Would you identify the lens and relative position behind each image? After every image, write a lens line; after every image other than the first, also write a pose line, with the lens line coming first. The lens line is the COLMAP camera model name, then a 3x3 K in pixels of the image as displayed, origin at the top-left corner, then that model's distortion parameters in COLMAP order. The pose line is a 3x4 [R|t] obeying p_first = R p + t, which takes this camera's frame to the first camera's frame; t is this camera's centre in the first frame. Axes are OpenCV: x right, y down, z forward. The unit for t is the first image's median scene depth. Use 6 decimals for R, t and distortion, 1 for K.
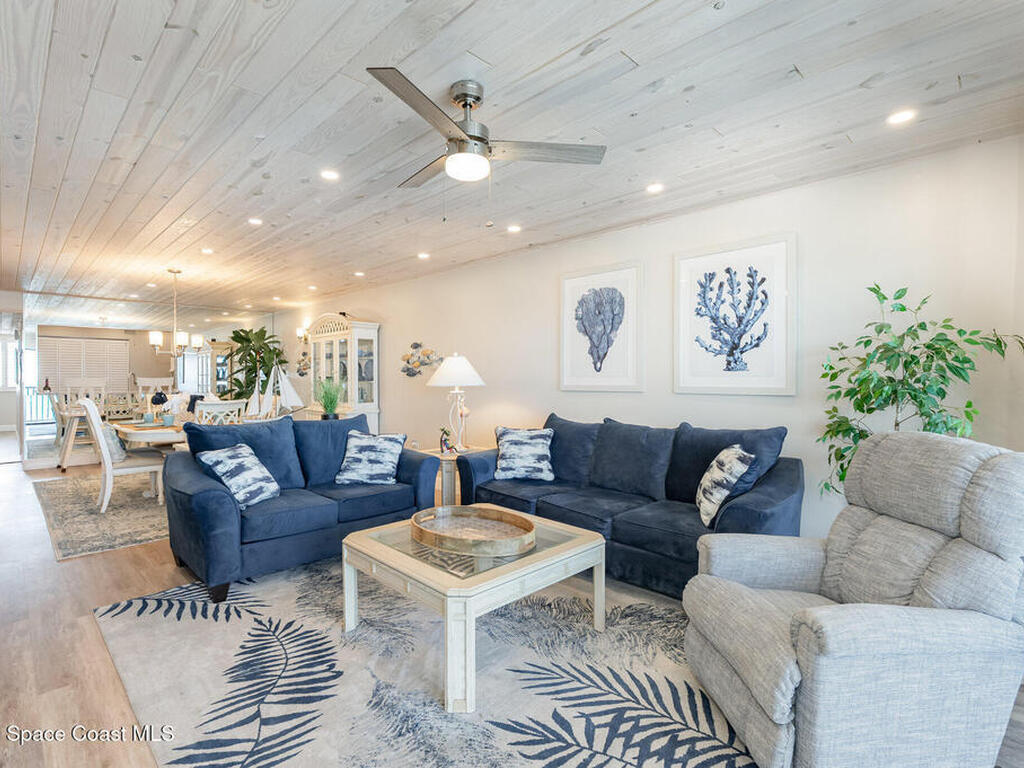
lens RADIAL K [[500.8, 0, 512.0], [0, 500.8, 384.0], [0, 0, 1]] dist [0.003950, 0.000050]
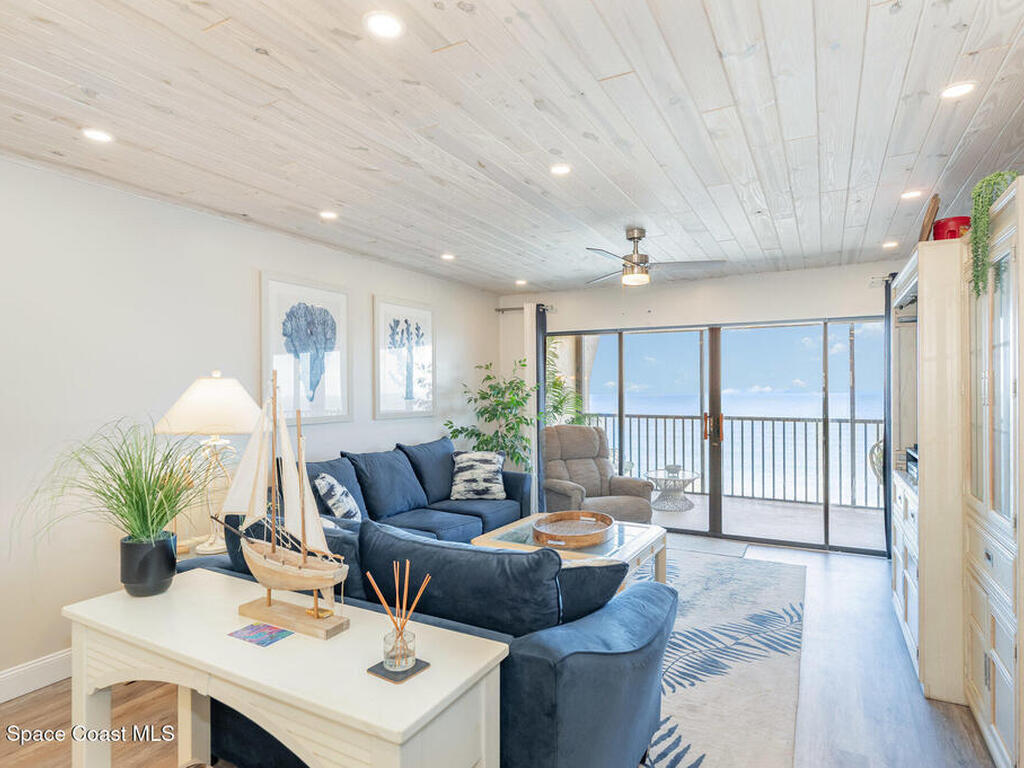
lens RADIAL K [[580.6, 0, 513.7], [0, 580.6, 394.2], [0, 0, 1]] dist [0.003240, 0.000765]
pose [[-0.278026, -0.005815, 0.960556, -1.066878], [0.017599, 0.999783, 0.011146, -0.050706], [-0.960412, 0.020004, -0.277863, 1.140383]]
